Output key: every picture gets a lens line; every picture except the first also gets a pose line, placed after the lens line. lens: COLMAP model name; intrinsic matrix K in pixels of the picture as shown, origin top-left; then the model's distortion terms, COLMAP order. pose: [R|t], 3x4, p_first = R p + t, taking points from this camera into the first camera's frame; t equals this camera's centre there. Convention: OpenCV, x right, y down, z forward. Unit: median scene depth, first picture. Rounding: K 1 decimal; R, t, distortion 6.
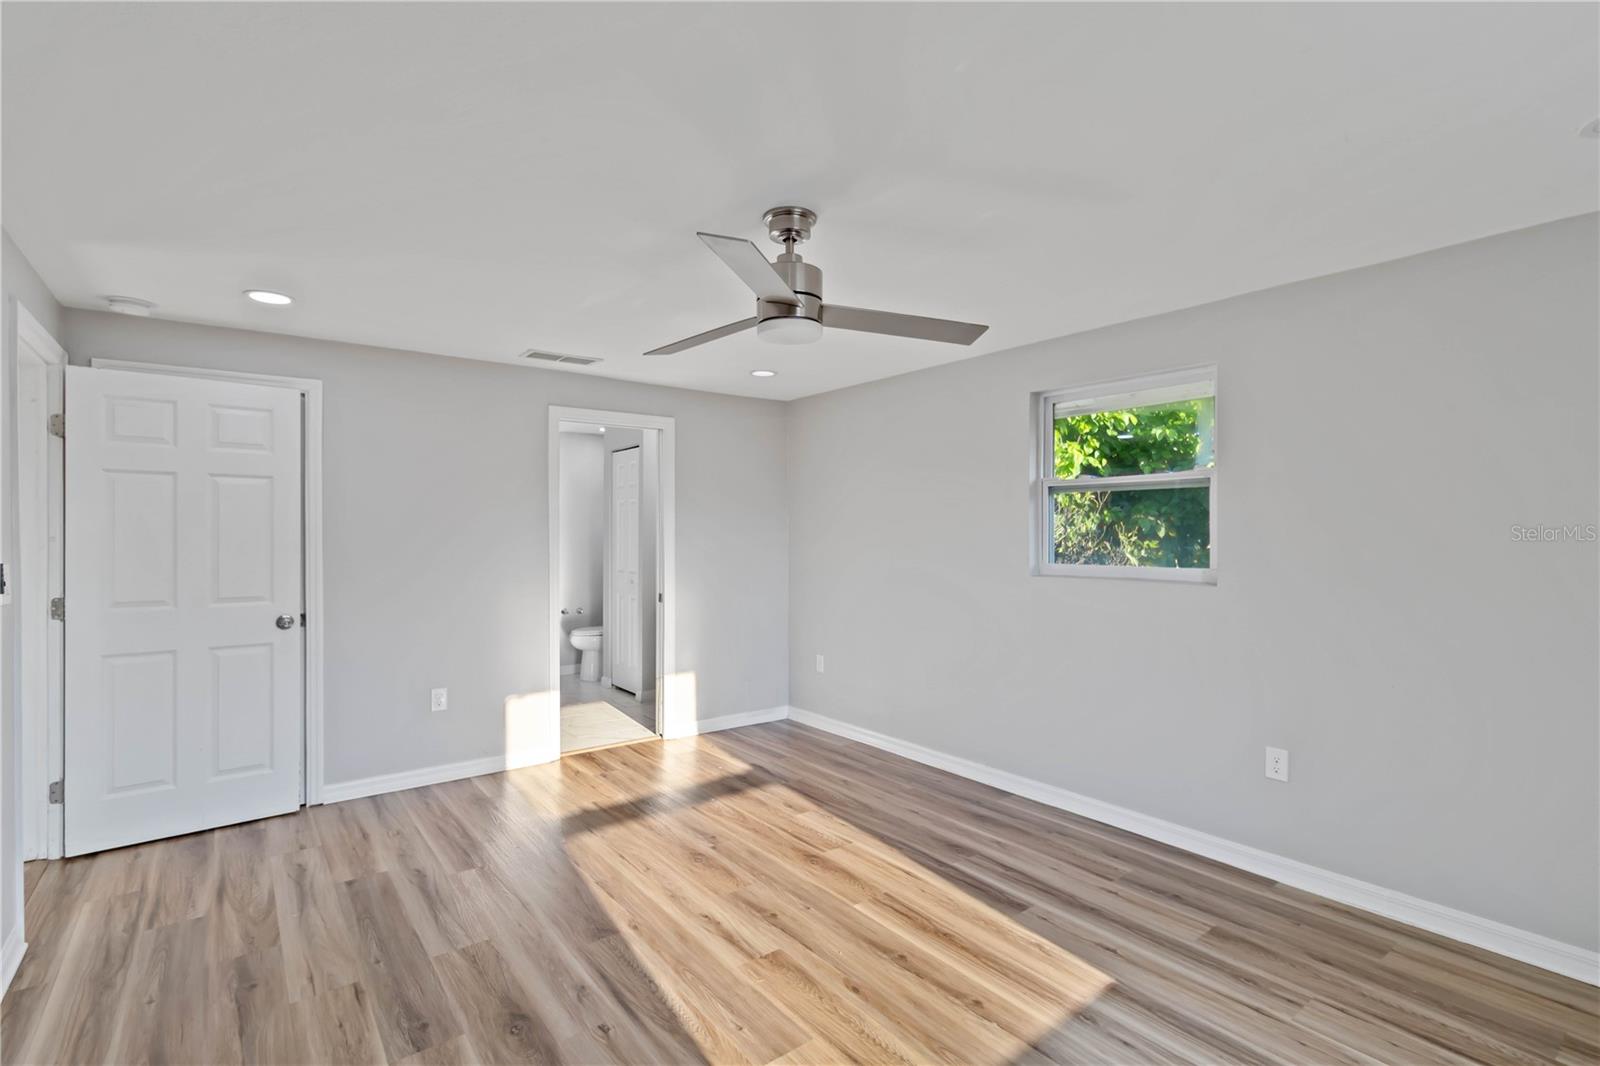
lens RADIAL K [[745.0, 0, 796.3], [0, 745.0, 525.1], [0, 0, 1]] dist [0.001496, -0.000573]
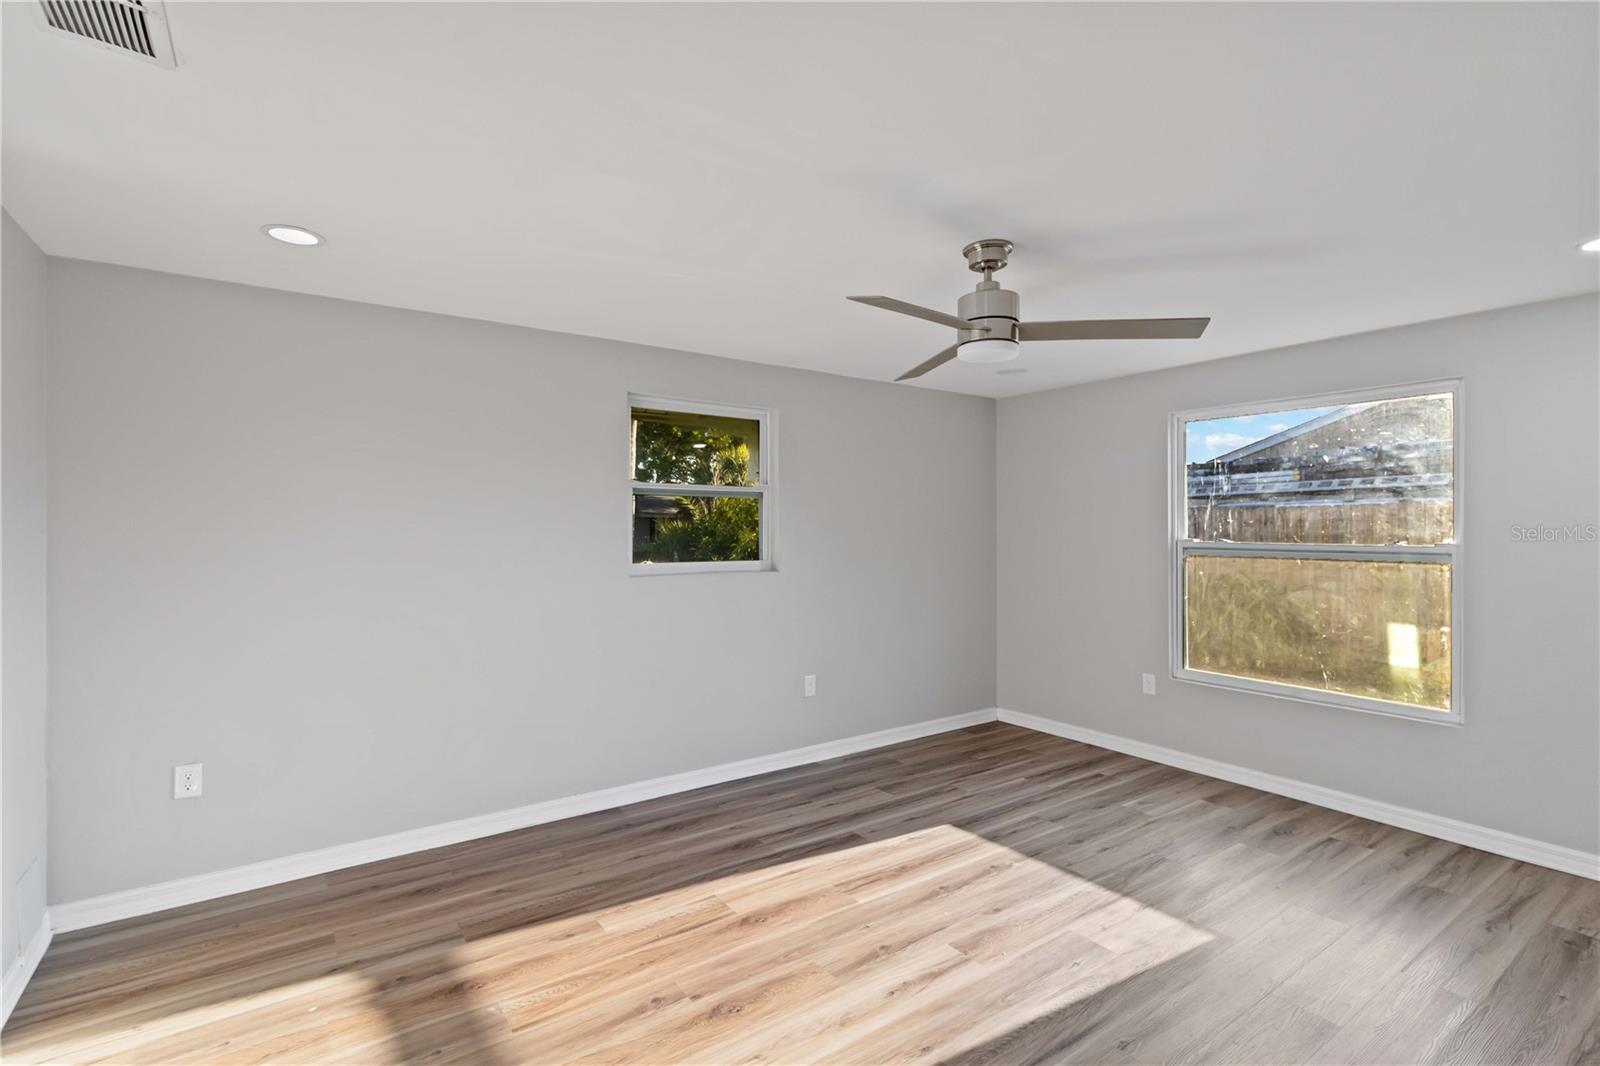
lens RADIAL K [[745.0, 0, 797.4], [0, 745.0, 526.1], [0, 0, 1]] dist [0.001496, -0.000573]
pose [[0.039824, 0.004813, 0.999195, -0.860154], [-0.006048, 0.999971, -0.004575, 0.002313], [-0.999188, -0.005861, 0.039851, 0.955769]]
